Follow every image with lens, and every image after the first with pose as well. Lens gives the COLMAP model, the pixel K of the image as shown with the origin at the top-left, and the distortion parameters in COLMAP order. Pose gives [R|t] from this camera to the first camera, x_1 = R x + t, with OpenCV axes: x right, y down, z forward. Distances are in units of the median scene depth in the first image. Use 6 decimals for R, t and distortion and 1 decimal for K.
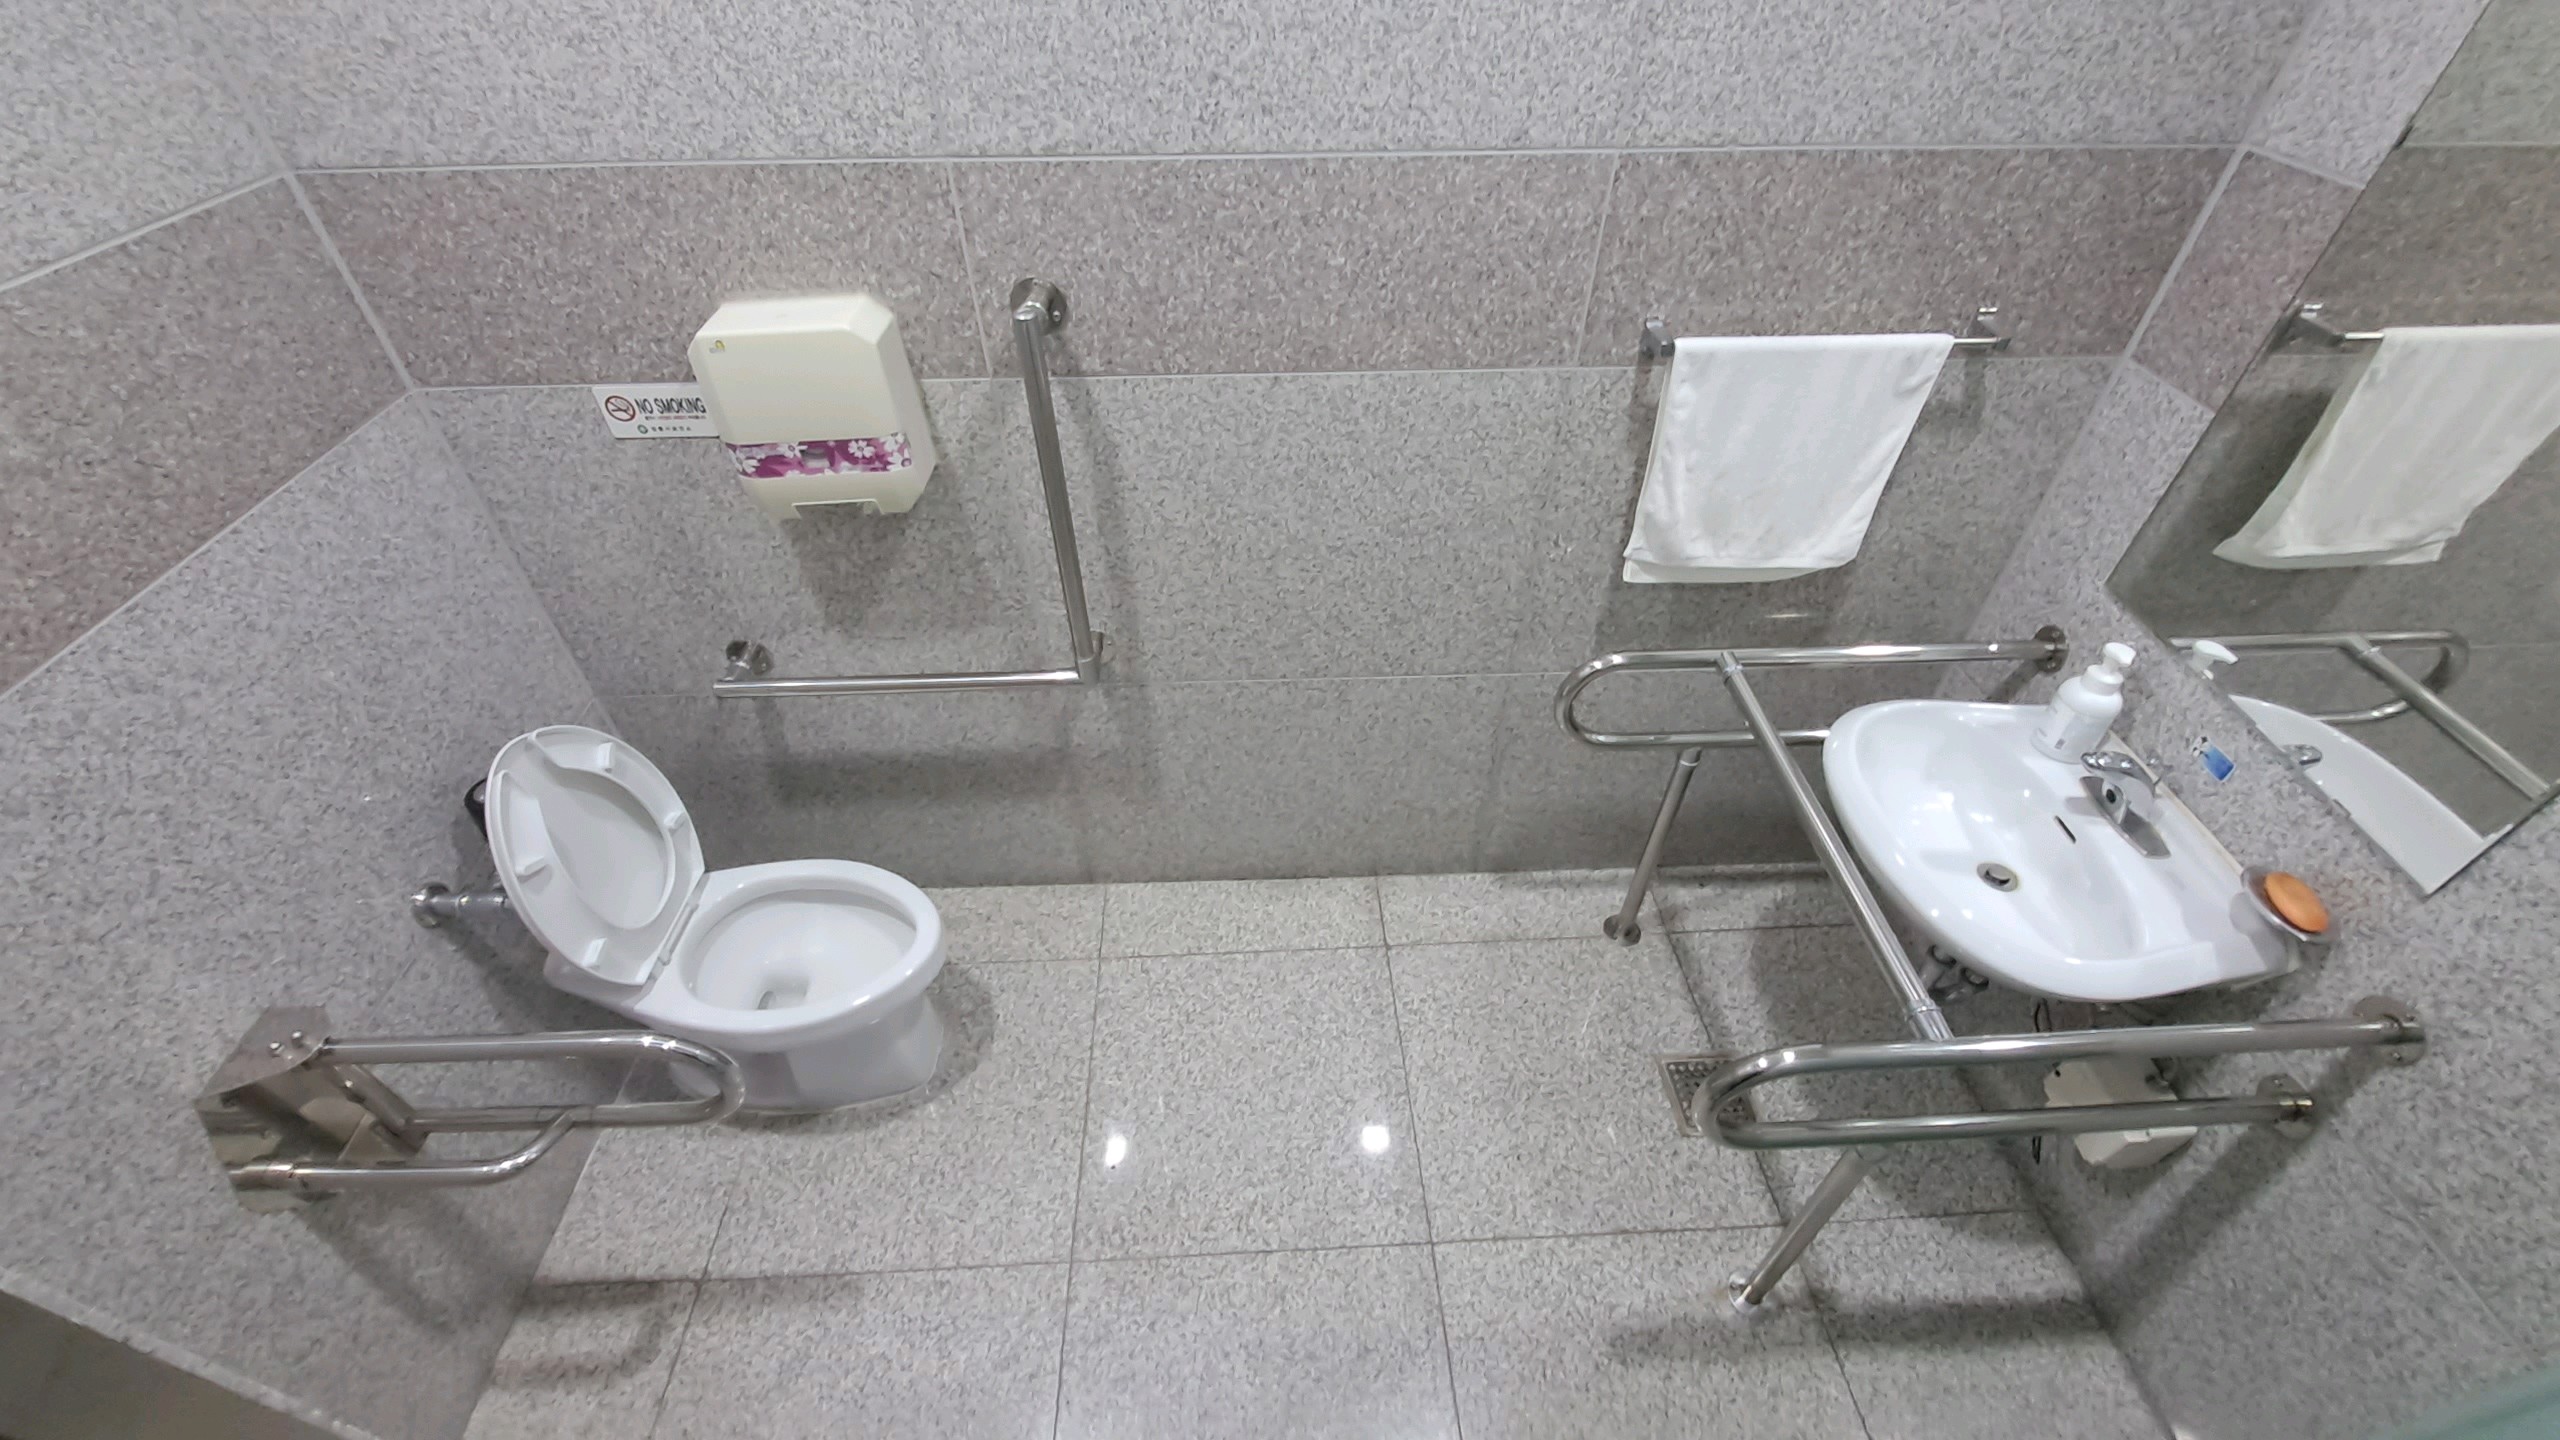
lens RADIAL K [[1045.7, 0, 1277.3], [0, 1045.7, 722.5], [0, 0, 1]] dist [0.002243, -0.004637]
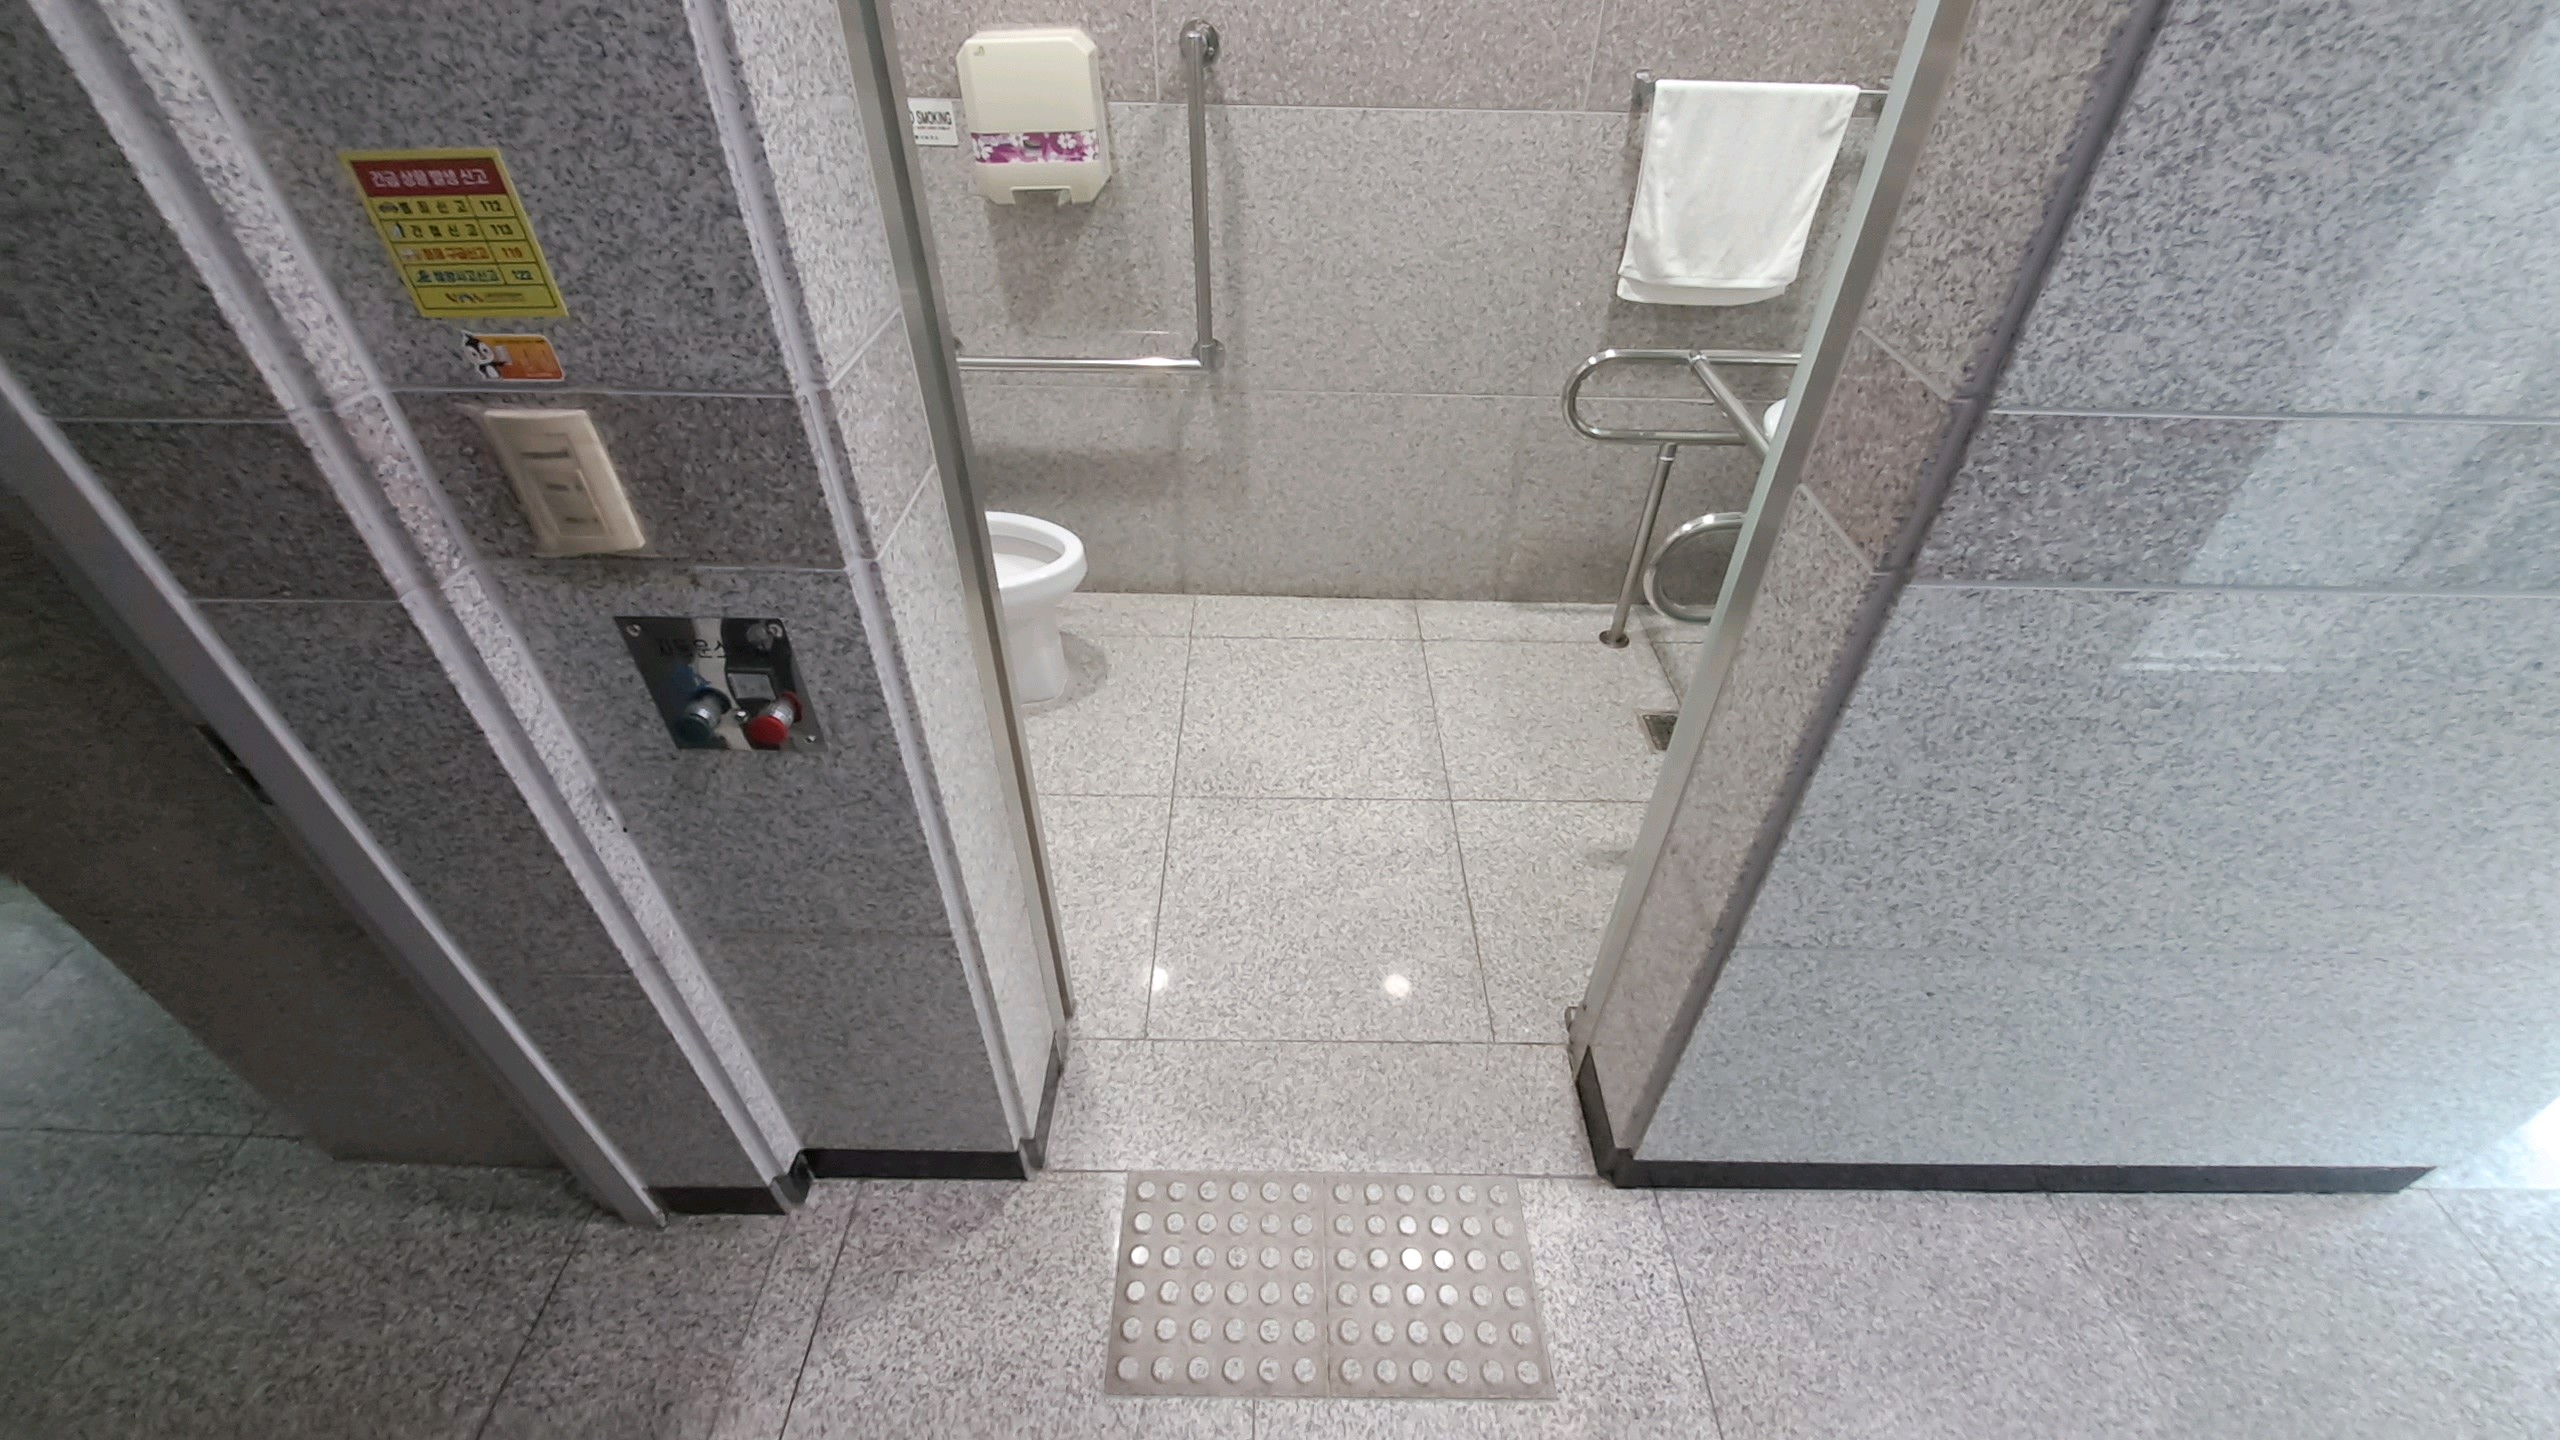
lens RADIAL K [[1045.7, 0, 1277.9], [0, 1045.7, 721.9], [0, 0, 1]] dist [0.002243, -0.004637]
pose [[0.998579, 0.046745, -0.025602, -0.039287], [-0.047841, 0.997886, -0.043985, 0.501504], [0.023492, 0.045147, 0.998704, -0.316548]]
